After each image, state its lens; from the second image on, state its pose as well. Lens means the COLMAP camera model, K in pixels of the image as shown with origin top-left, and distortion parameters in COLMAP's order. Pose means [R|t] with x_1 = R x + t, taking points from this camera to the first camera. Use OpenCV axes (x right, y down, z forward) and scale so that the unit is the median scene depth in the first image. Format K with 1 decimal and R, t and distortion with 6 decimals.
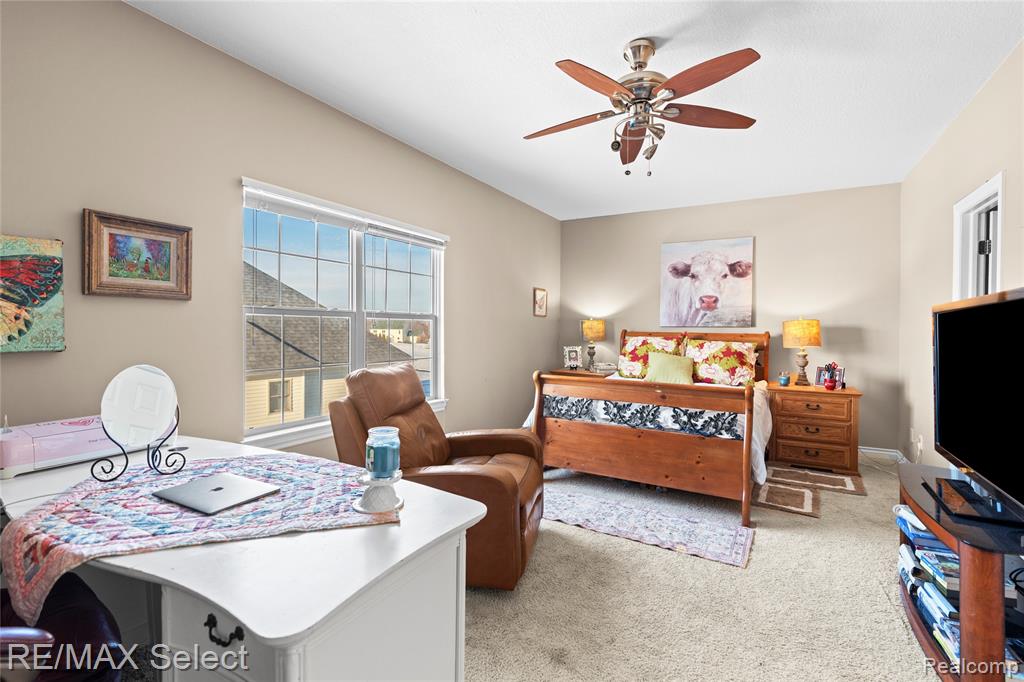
lens RADIAL K [[463.3, 0, 517.7], [0, 463.3, 327.2], [0, 0, 1]] dist [-0.009489, 0.001074]
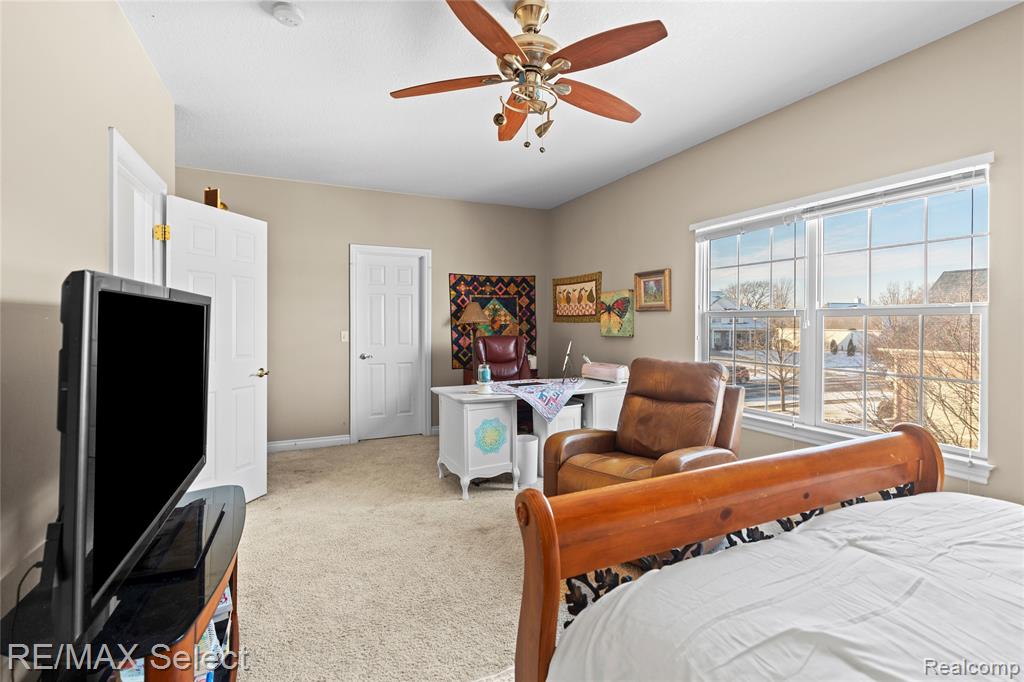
lens RADIAL K [[463.3, 0, 517.7], [0, 463.3, 327.2], [0, 0, 1]] dist [-0.009489, 0.001074]
pose [[-0.582828, 0.005718, -0.812576, 1.121464], [-0.001696, 0.999965, 0.008253, -0.012754], [0.812594, 0.006188, -0.582797, 1.711531]]
